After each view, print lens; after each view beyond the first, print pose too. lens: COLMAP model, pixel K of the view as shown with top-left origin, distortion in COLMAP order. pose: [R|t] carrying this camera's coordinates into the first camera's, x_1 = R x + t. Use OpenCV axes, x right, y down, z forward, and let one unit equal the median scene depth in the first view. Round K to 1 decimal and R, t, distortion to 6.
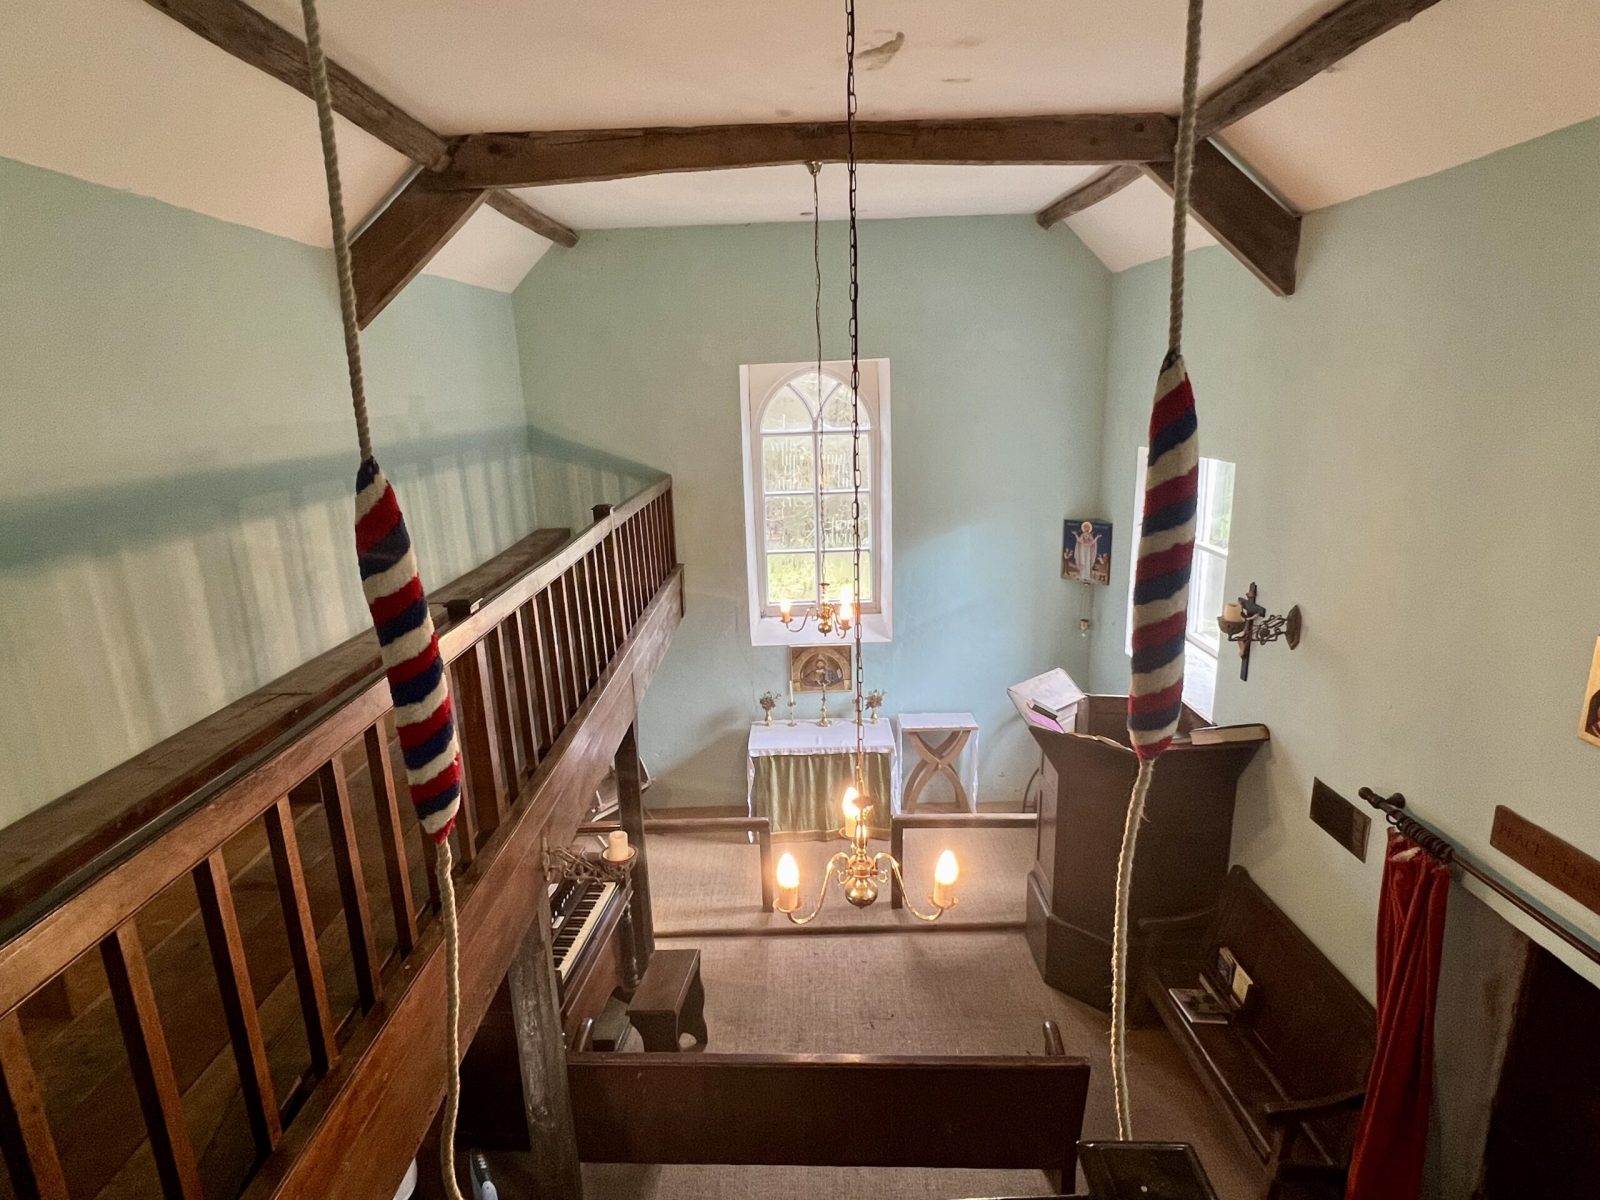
lens RADIAL K [[868.4, 0, 795.6], [0, 868.4, 608.3], [0, 0, 1]] dist [-0.002646, 0.001581]
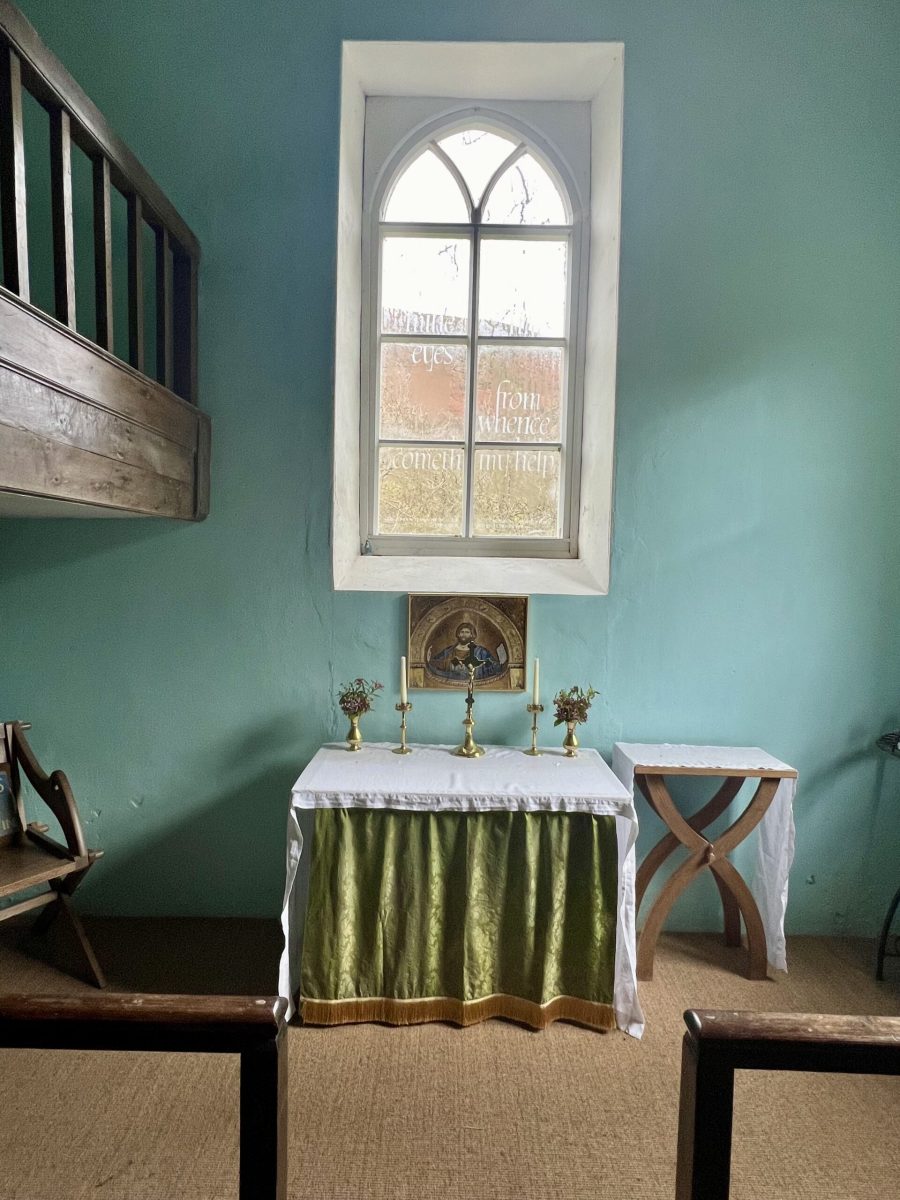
lens RADIAL K [[651.3, 0, 453.8], [0, 651.3, 599.5], [0, 0, 1]] dist [-0.002646, 0.001581]
pose [[0.998386, 0.054541, 0.015812, 0.019730], [-0.050320, 0.978756, -0.198756, 0.165250], [-0.026316, 0.197640, 0.979921, 0.845661]]
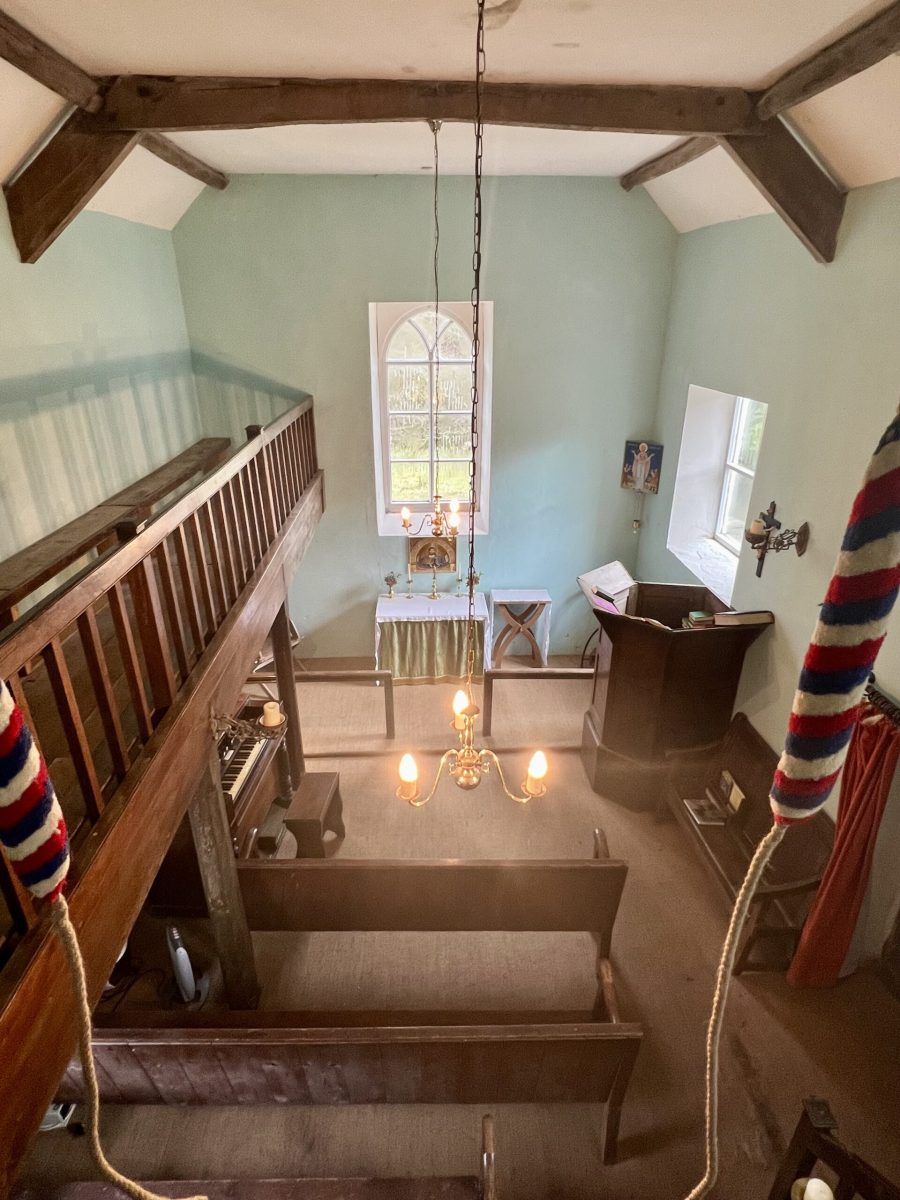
lens RADIAL K [[651.3, 0, 447.4], [0, 651.3, 600.0], [0, 0, 1]] dist [-0.002646, 0.001581]
pose [[0.998379, 0.009855, 0.056059, -0.002899], [-0.018834, 0.986614, 0.161982, -0.028048], [-0.053712, -0.162775, 0.985200, 0.050481]]
